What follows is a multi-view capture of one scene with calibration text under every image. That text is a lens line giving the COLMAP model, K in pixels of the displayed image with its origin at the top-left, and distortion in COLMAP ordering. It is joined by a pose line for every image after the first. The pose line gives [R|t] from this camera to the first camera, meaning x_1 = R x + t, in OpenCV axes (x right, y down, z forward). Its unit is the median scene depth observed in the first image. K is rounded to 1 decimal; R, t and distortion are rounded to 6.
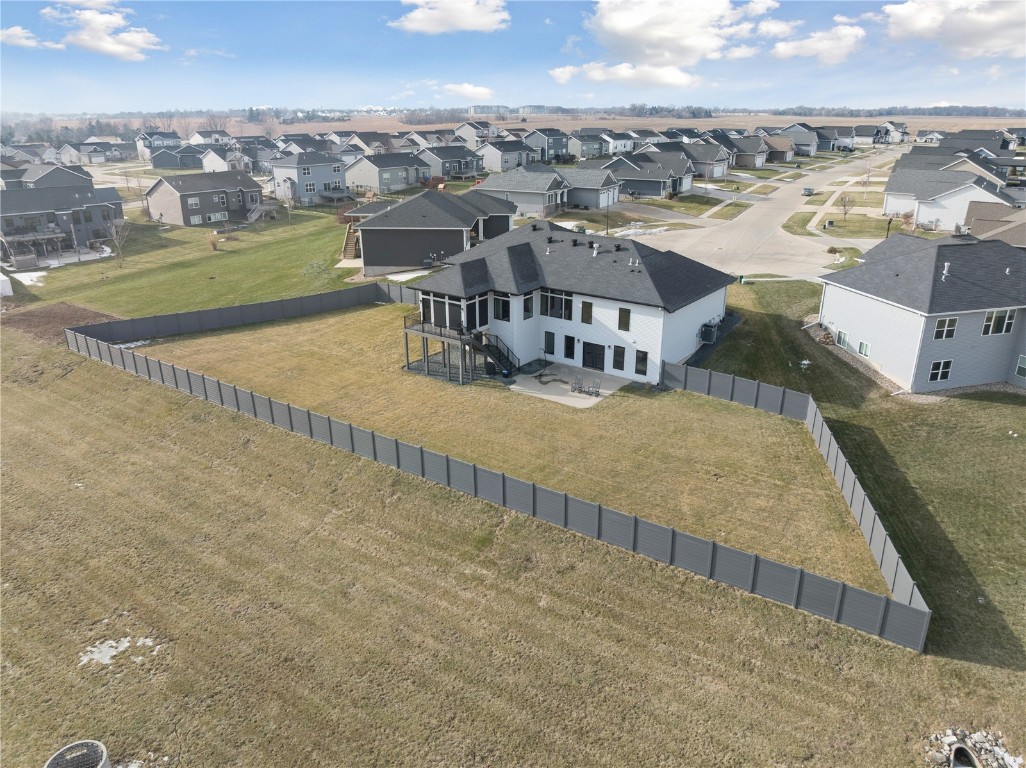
lens RADIAL K [[731.5, 0, 513.0], [0, 731.5, 384.0], [0, 0, 1]] dist [-0.066205, -0.001871]
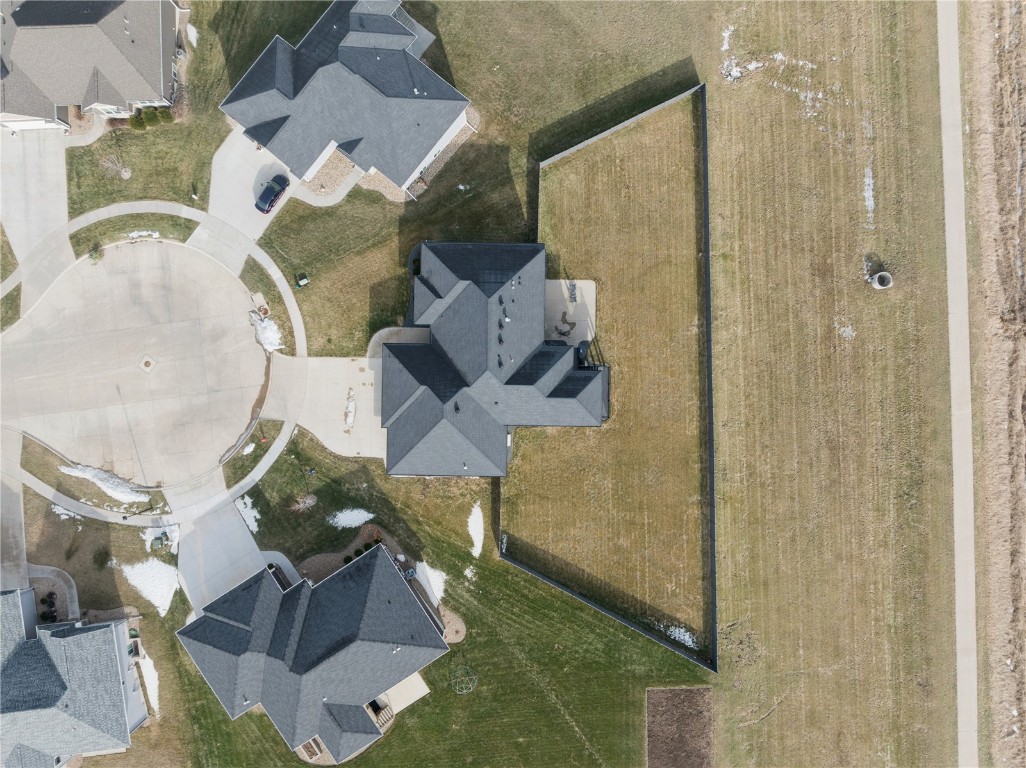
lens RADIAL K [[731.5, 0, 513.0], [0, 731.5, 384.0], [0, 0, 1]] dist [-0.066205, -0.001871]
pose [[-0.581545, -0.813512, 0.001885, 0.011598], [0.293404, -0.207580, 0.933180, -1.444332], [-0.758762, 0.543239, 0.359405, 0.589007]]
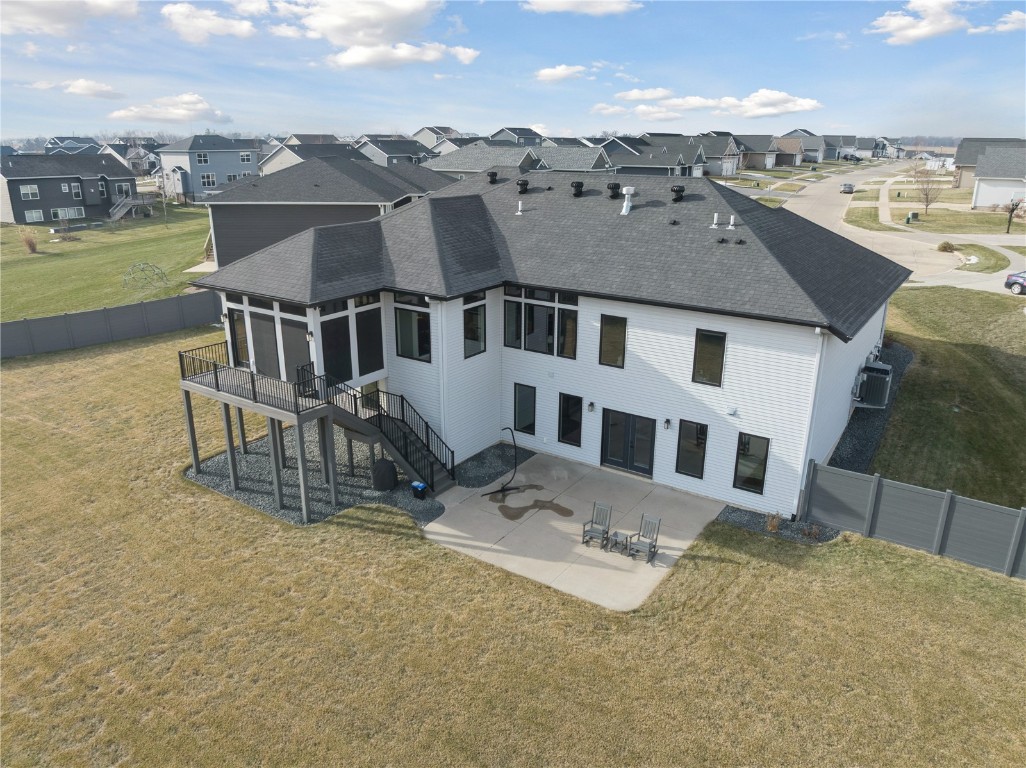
lens RADIAL K [[731.5, 0, 513.0], [0, 731.5, 384.0], [0, 0, 1]] dist [-0.066205, -0.001871]
pose [[0.999236, -0.004999, 0.038757, 0.026486], [0.006585, 0.999141, -0.040923, -0.054956], [-0.038519, 0.041147, 0.998410, 0.570839]]
